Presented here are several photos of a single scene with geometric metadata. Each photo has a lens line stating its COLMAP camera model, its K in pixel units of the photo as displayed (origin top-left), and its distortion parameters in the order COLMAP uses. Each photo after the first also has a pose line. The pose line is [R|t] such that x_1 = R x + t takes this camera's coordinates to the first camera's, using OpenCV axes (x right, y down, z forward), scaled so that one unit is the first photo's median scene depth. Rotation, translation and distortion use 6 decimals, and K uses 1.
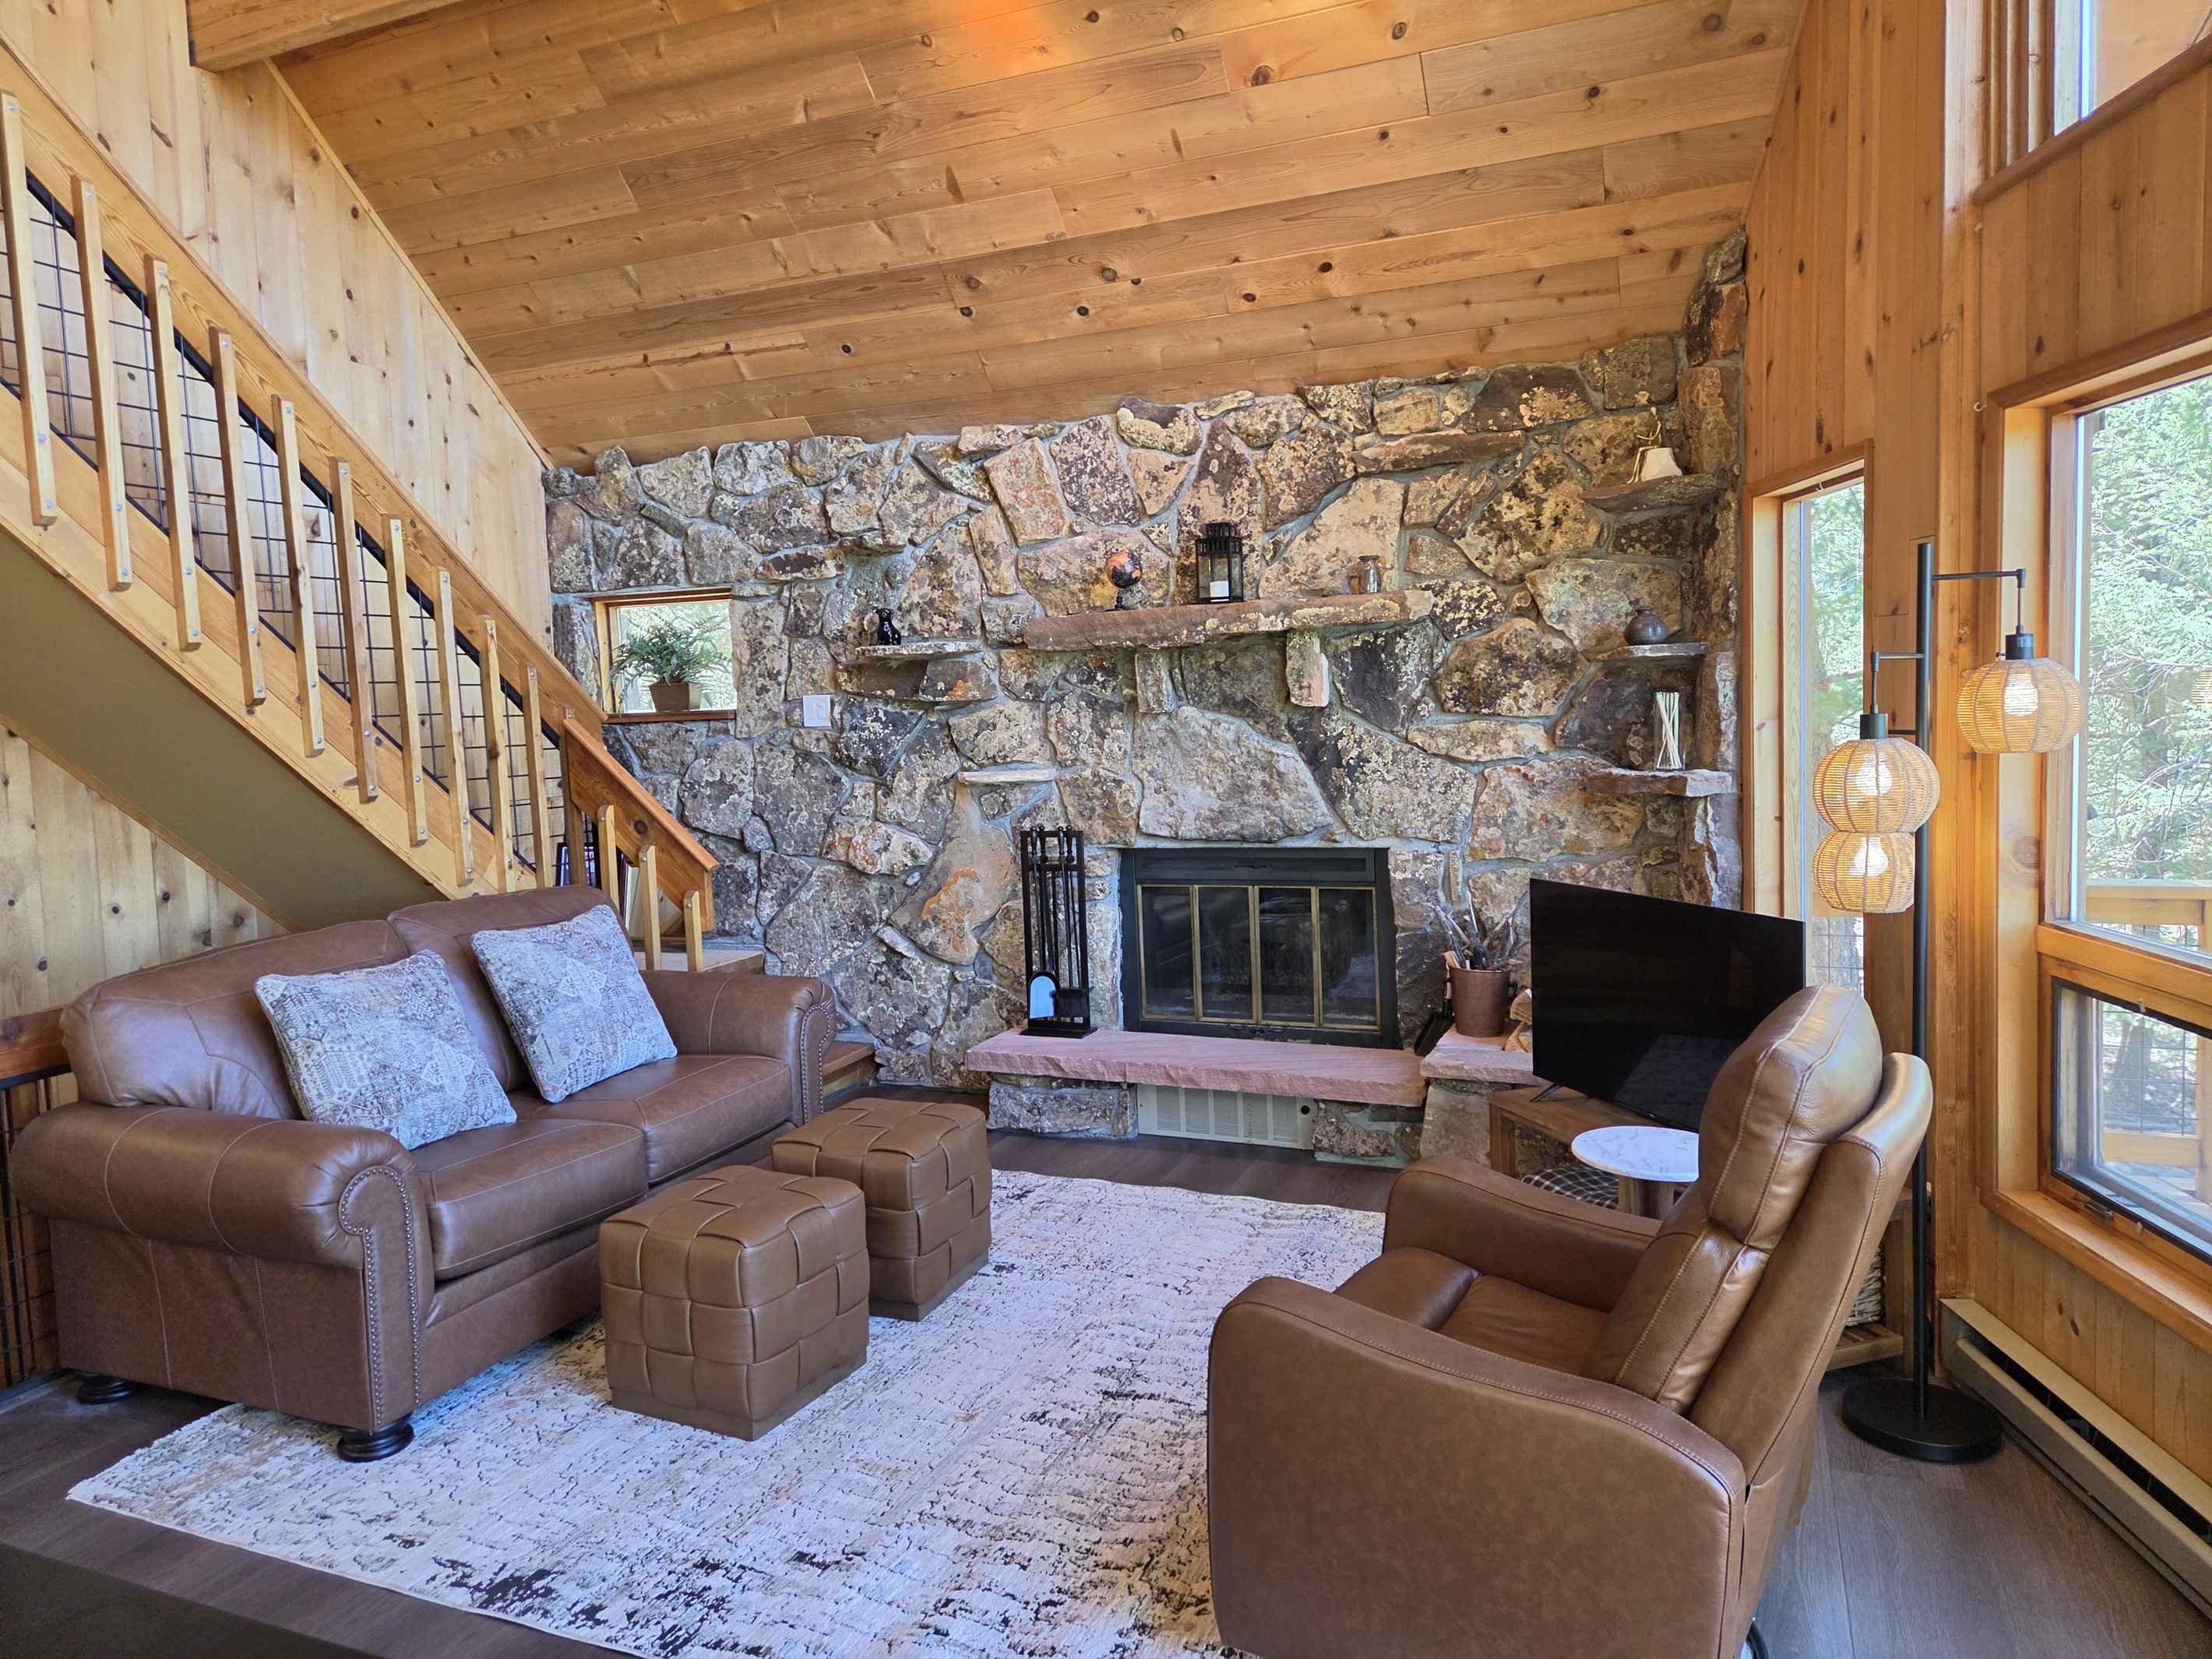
lens RADIAL K [[1471.5, 0, 1101.4], [0, 1471.5, 800.1], [0, 0, 1]] dist [0.086600, -0.087437]
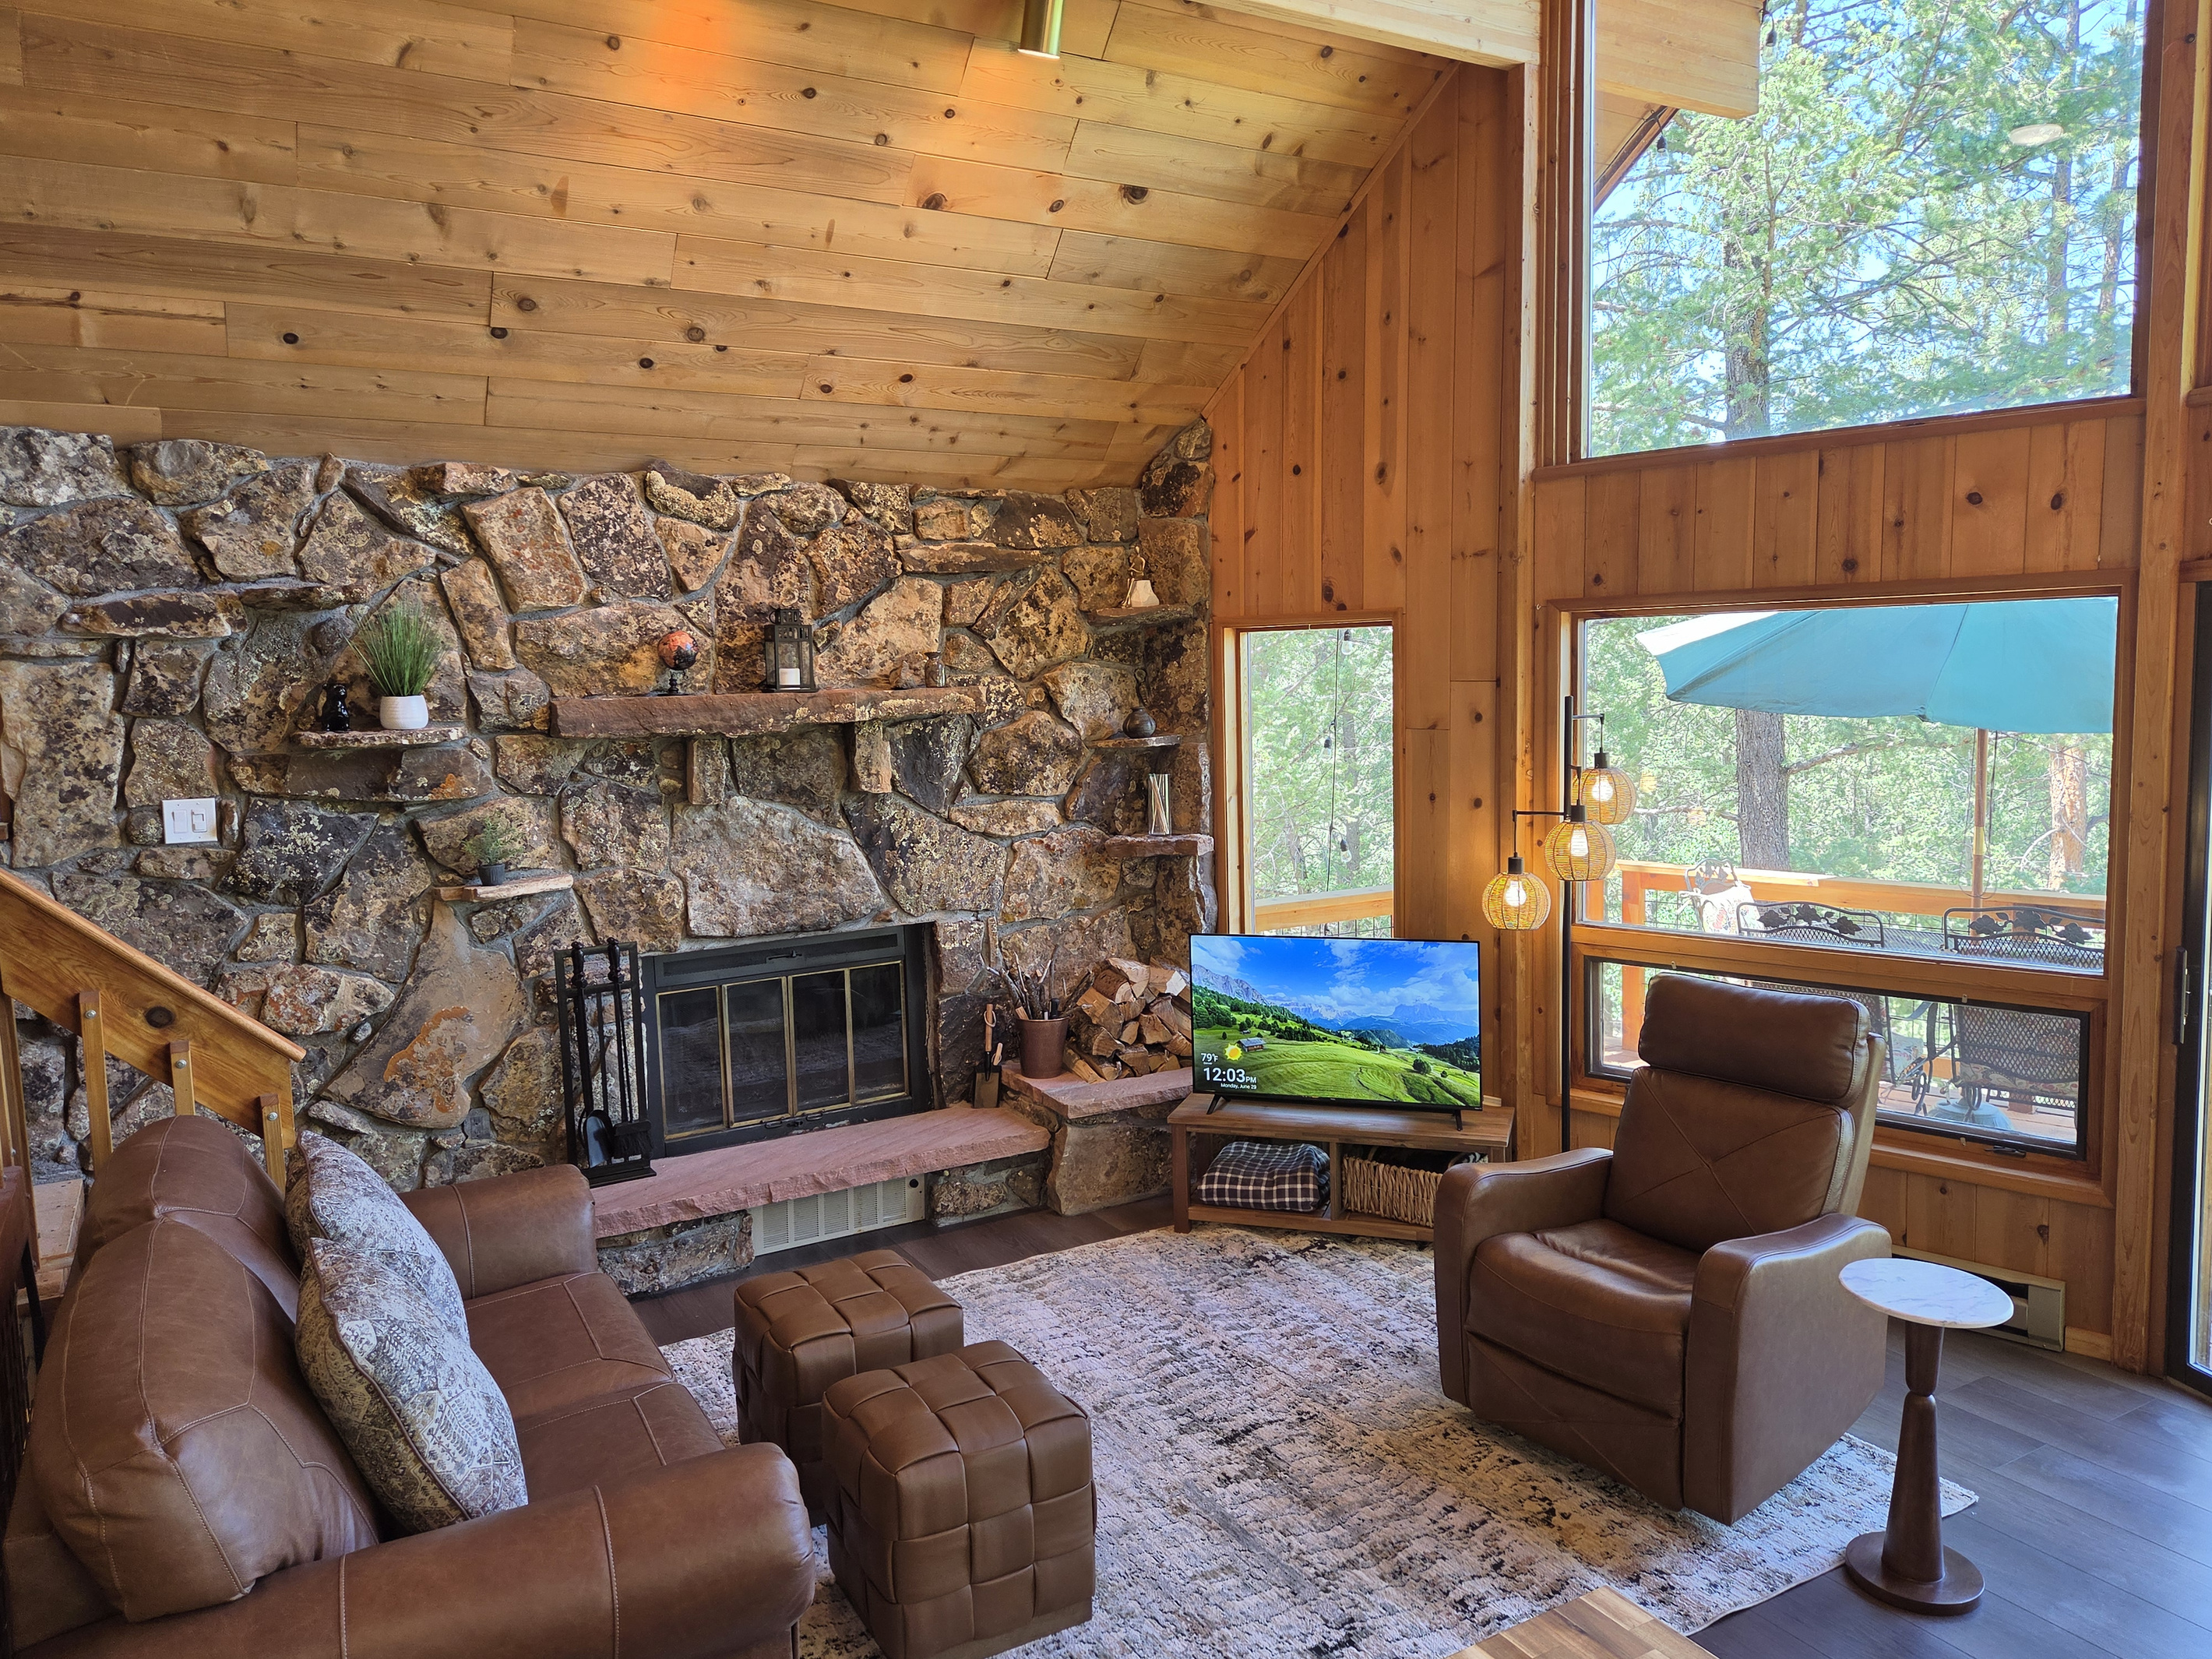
lens RADIAL K [[1521.5, 0, 1097.2], [0, 1521.5, 804.6], [0, 0, 1]] dist [0.086513, -0.087613]
pose [[0.606455, -0.050306, 0.793525, -0.587822], [0.058906, 0.998097, 0.018256, -0.063488], [-0.792933, 0.035672, 0.608264, 0.224316]]
